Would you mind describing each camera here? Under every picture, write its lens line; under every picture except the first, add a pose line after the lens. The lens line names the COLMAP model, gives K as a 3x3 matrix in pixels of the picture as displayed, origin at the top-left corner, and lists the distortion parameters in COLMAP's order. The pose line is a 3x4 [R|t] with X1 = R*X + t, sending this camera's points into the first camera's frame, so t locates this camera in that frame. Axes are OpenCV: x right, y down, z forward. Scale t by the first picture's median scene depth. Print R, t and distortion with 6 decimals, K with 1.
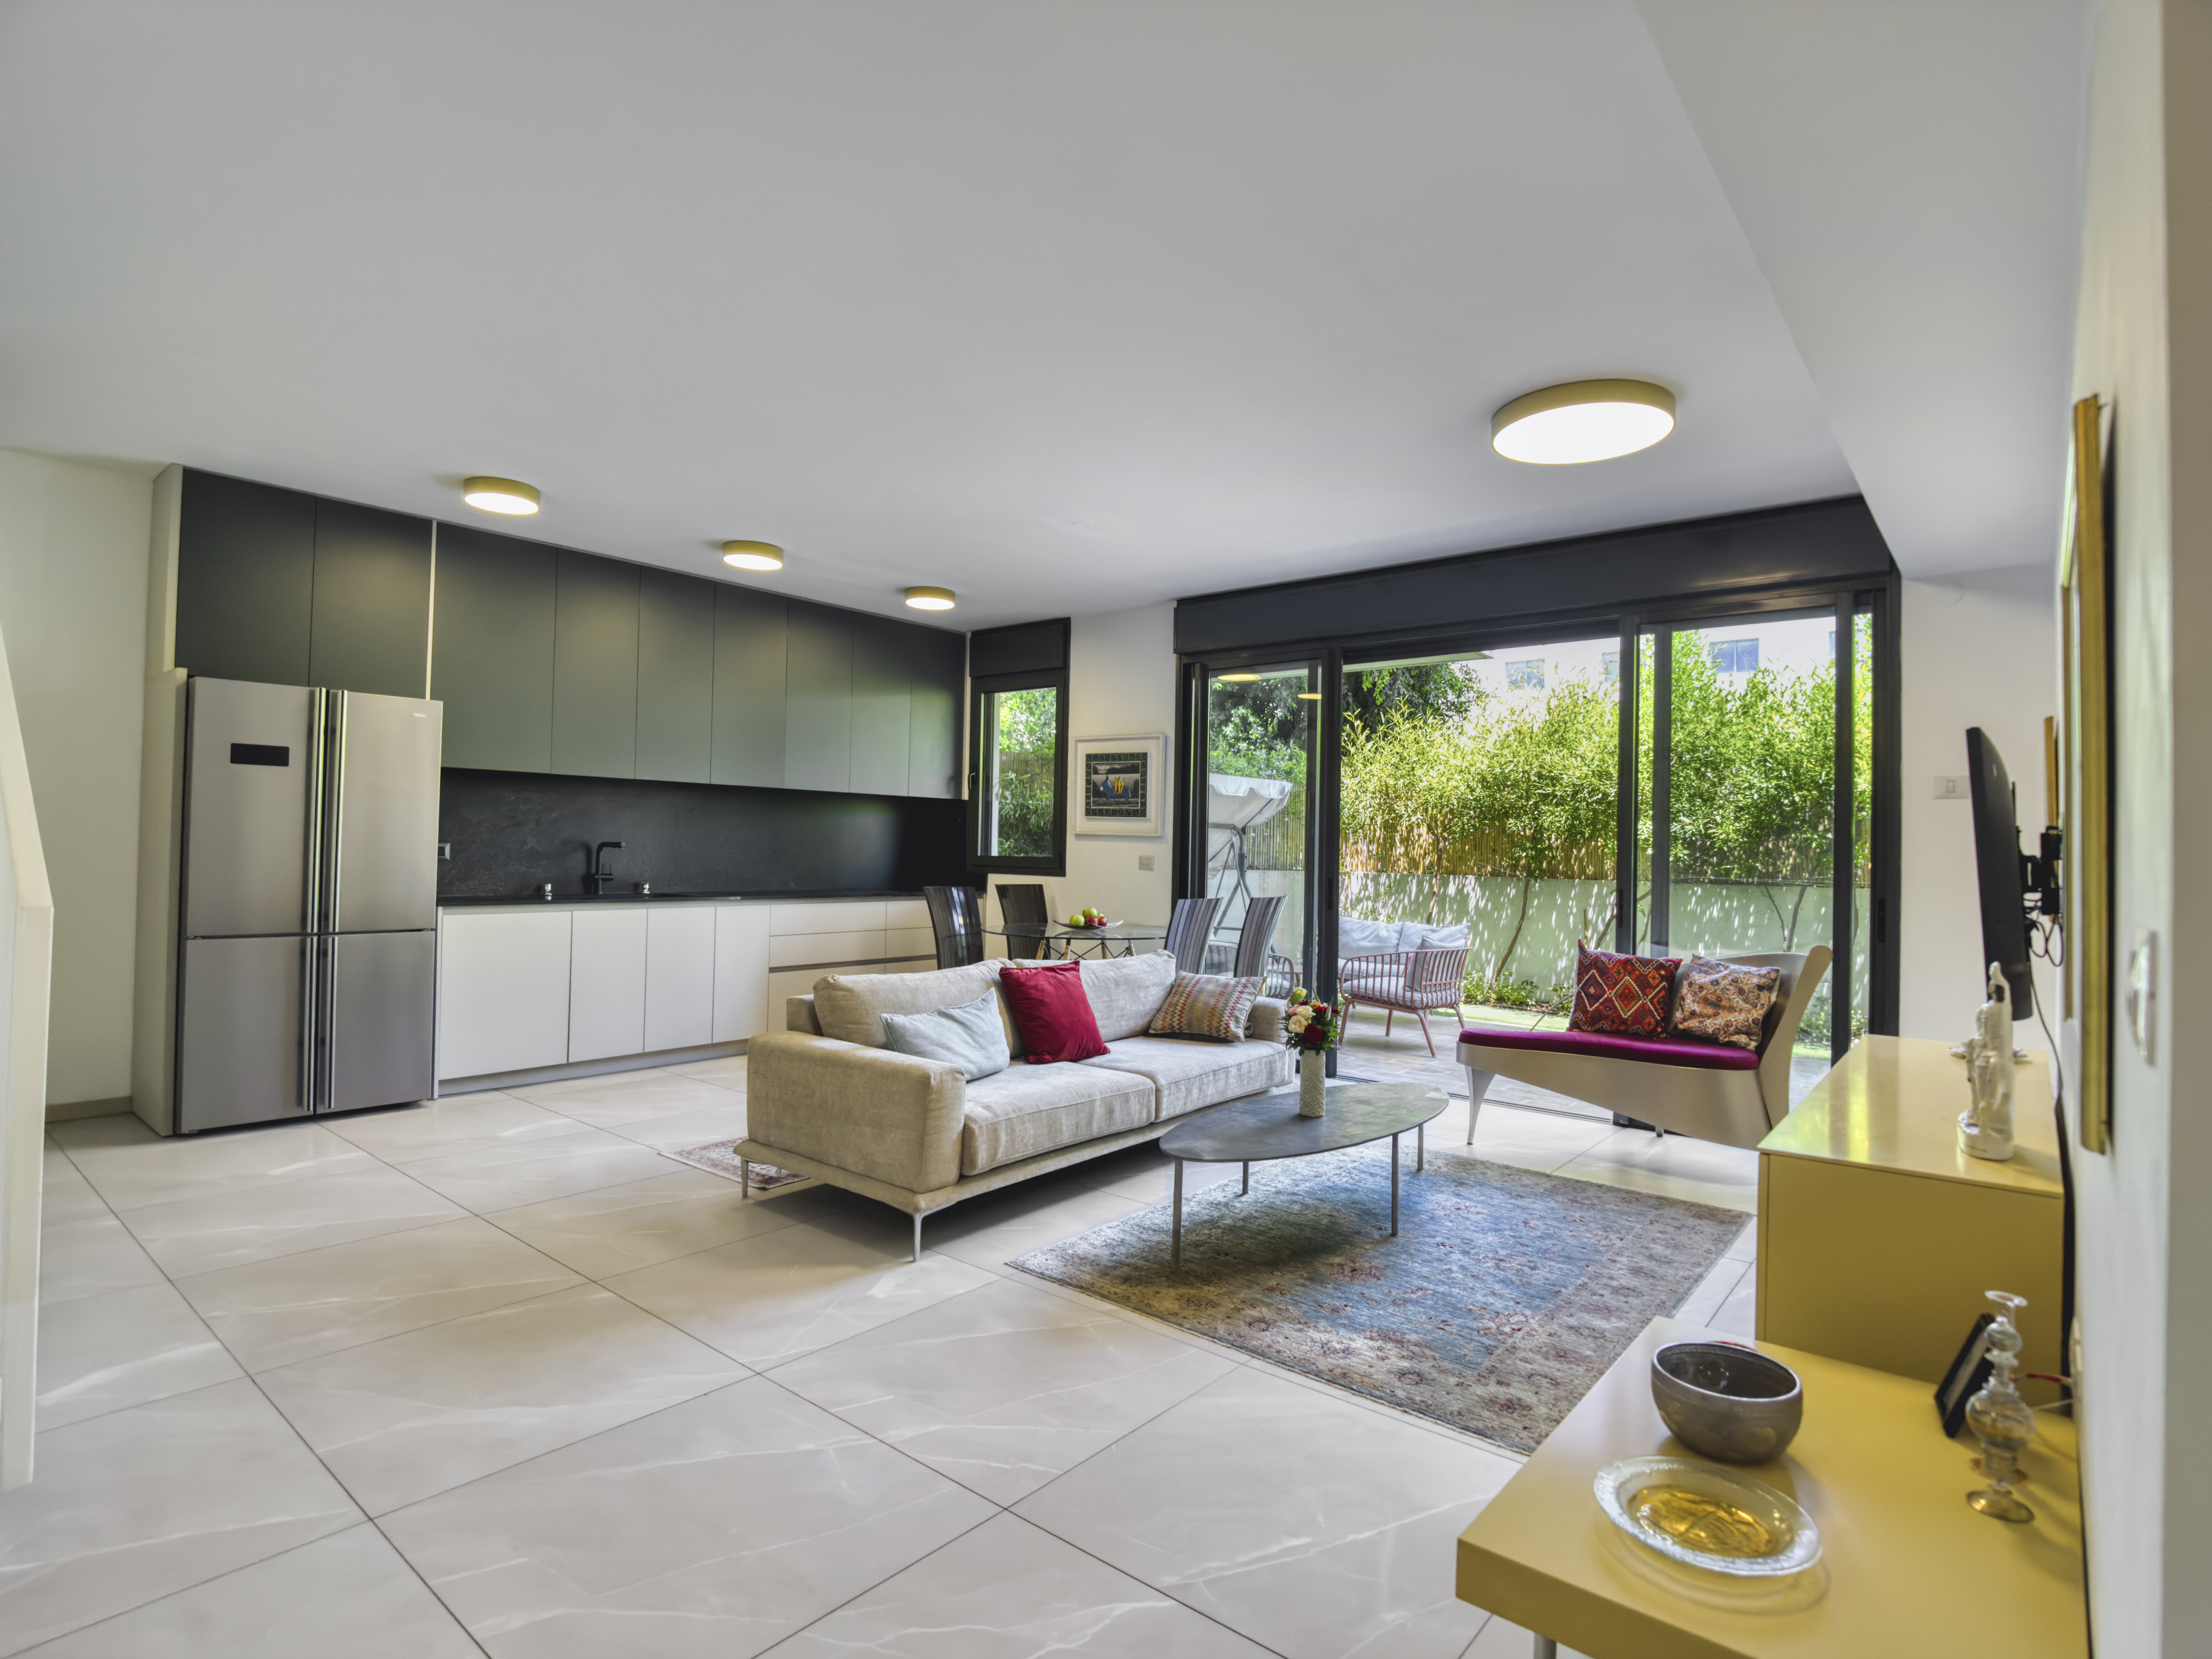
lens RADIAL K [[1146.9, 0, 1106.0], [0, 1146.9, 829.5], [0, 0, 1]] dist [-0.018974, 0.000106]
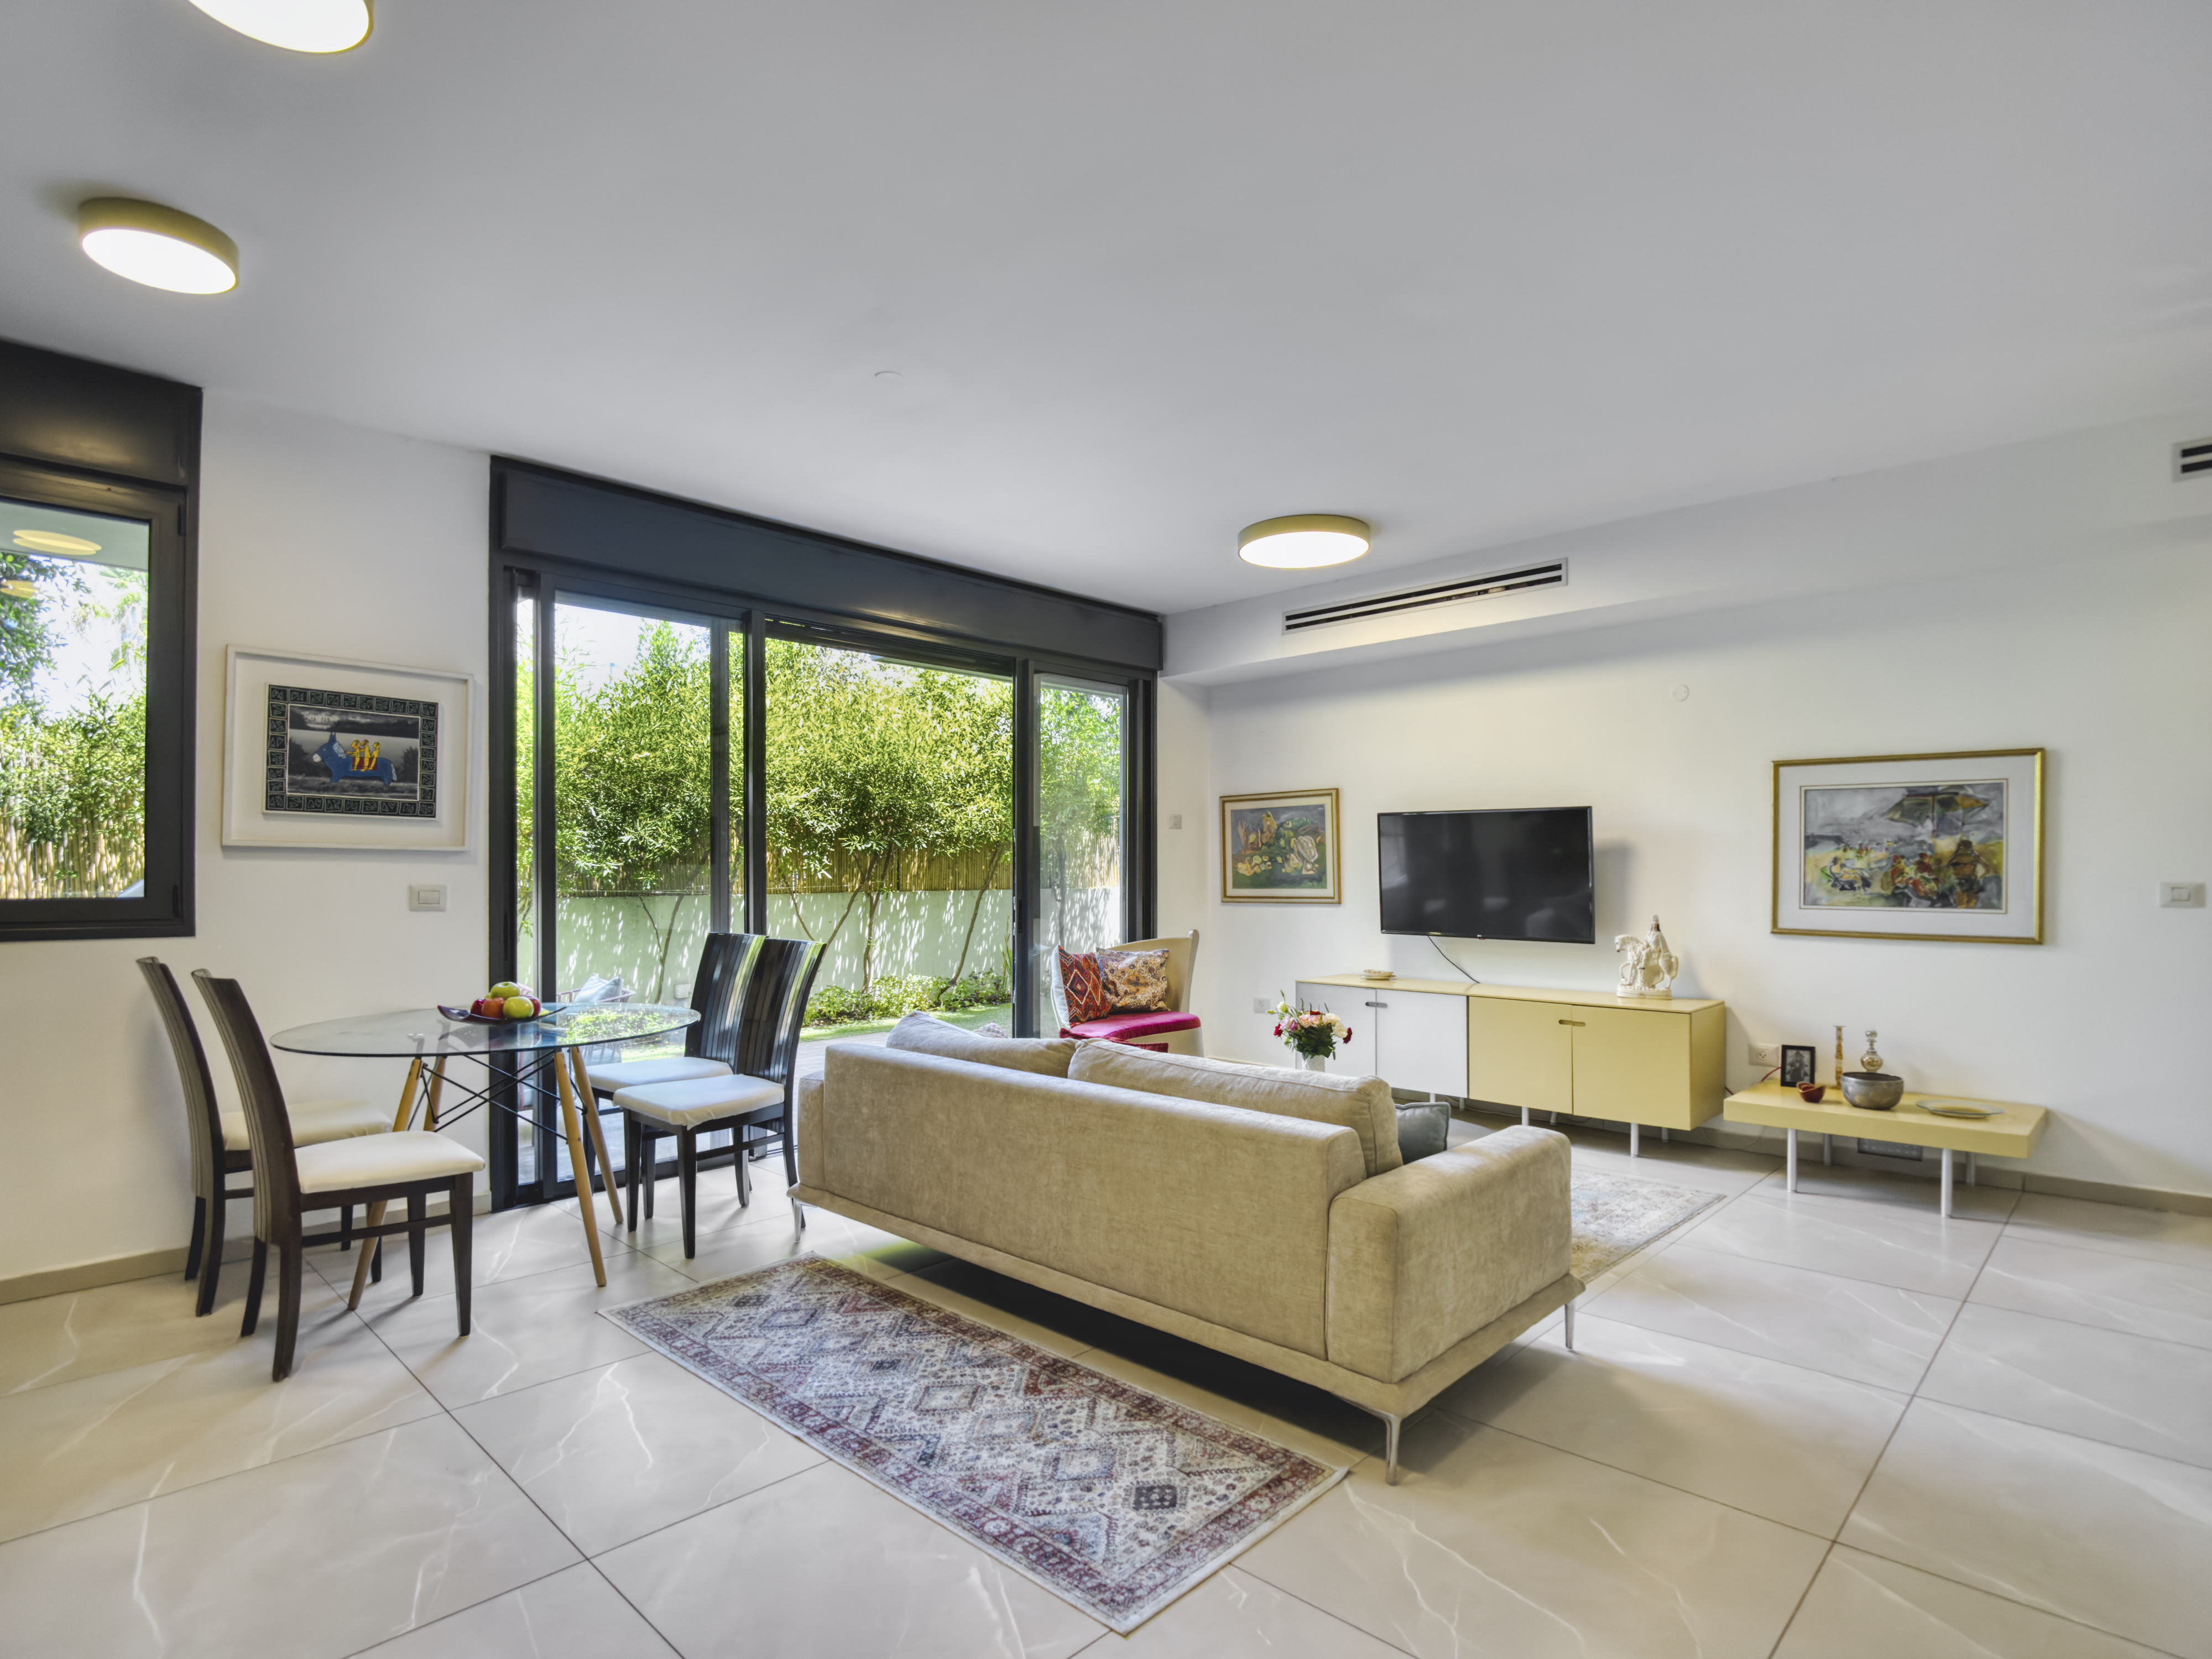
lens RADIAL K [[1147.2, 0, 1098.0], [0, 1147.2, 878.0], [0, 0, 1]] dist [-0.036985, -0.000807]
pose [[0.054504, -0.025083, 0.998198, -0.501909], [-0.013017, 0.999582, 0.025829, 0.000486], [-0.998429, -0.014401, 0.054155, 0.636377]]
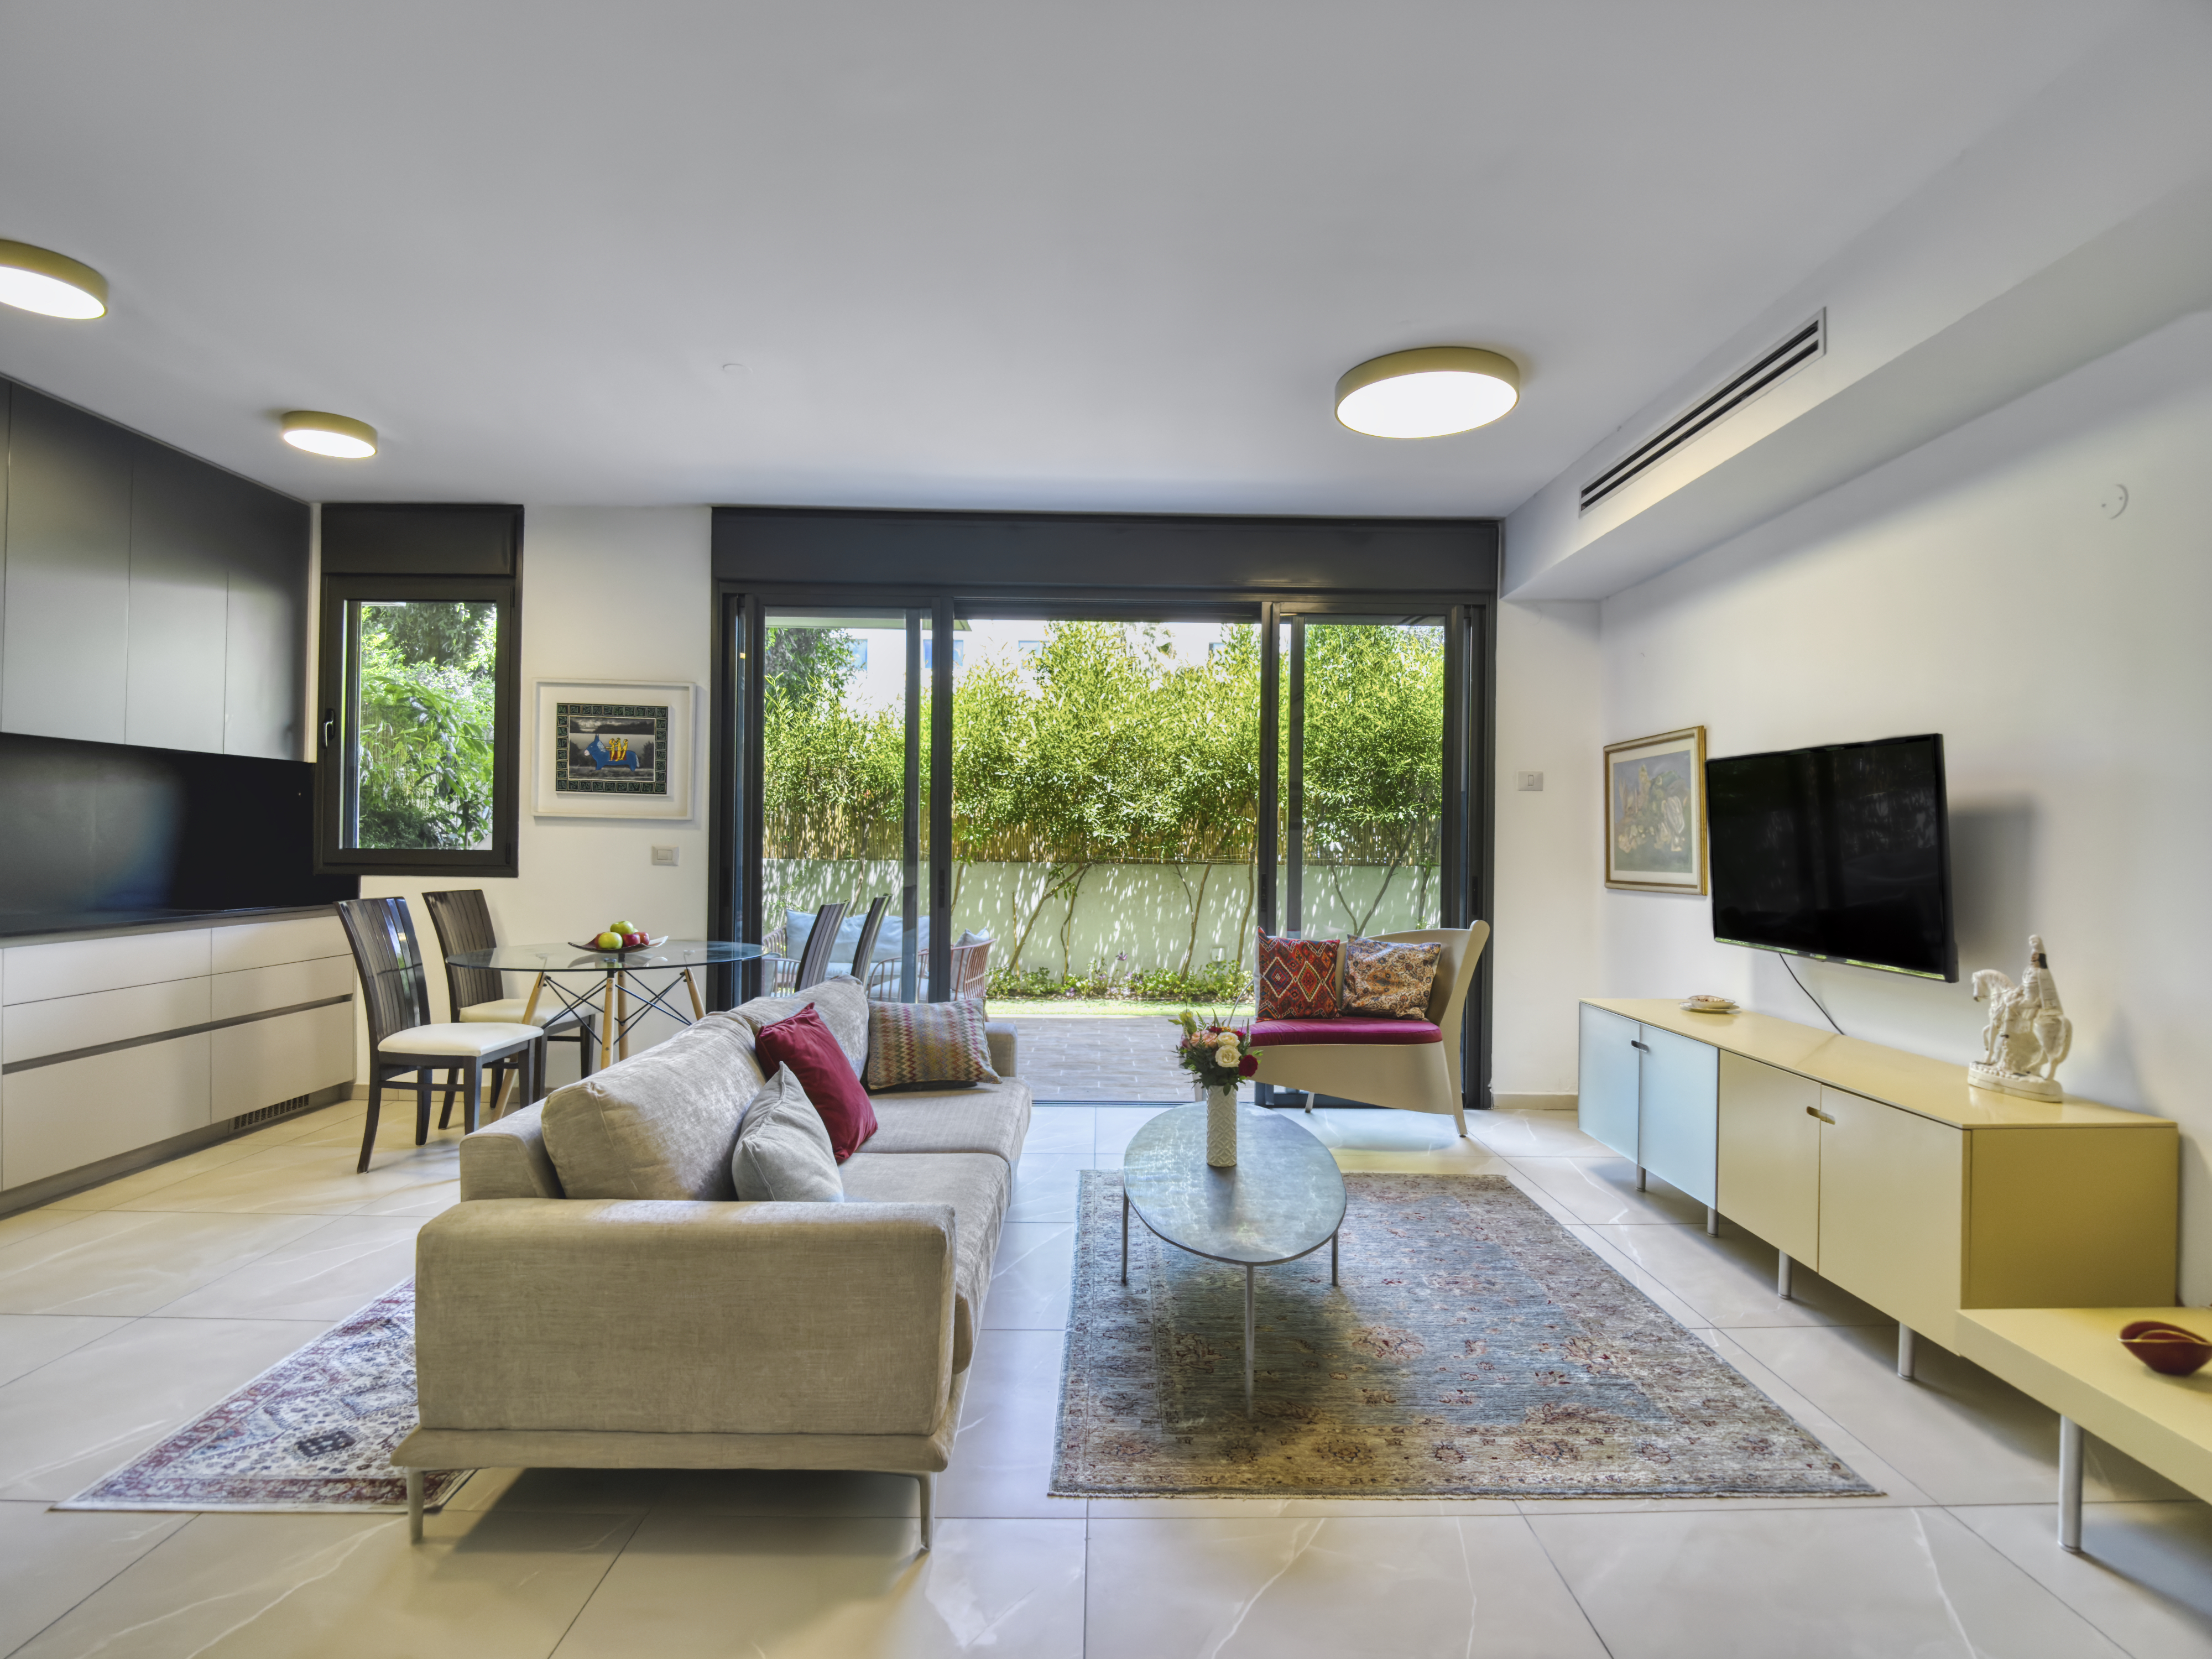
lens RADIAL K [[1146.9, 0, 1106.0], [0, 1146.9, 829.5], [0, 0, 1]] dist [-0.018974, 0.000106]
pose [[0.743273, -0.004845, 0.668971, -0.245704], [-0.006796, 0.999867, 0.014793, -0.000702], [-0.668954, -0.015542, 0.743141, 0.258431]]
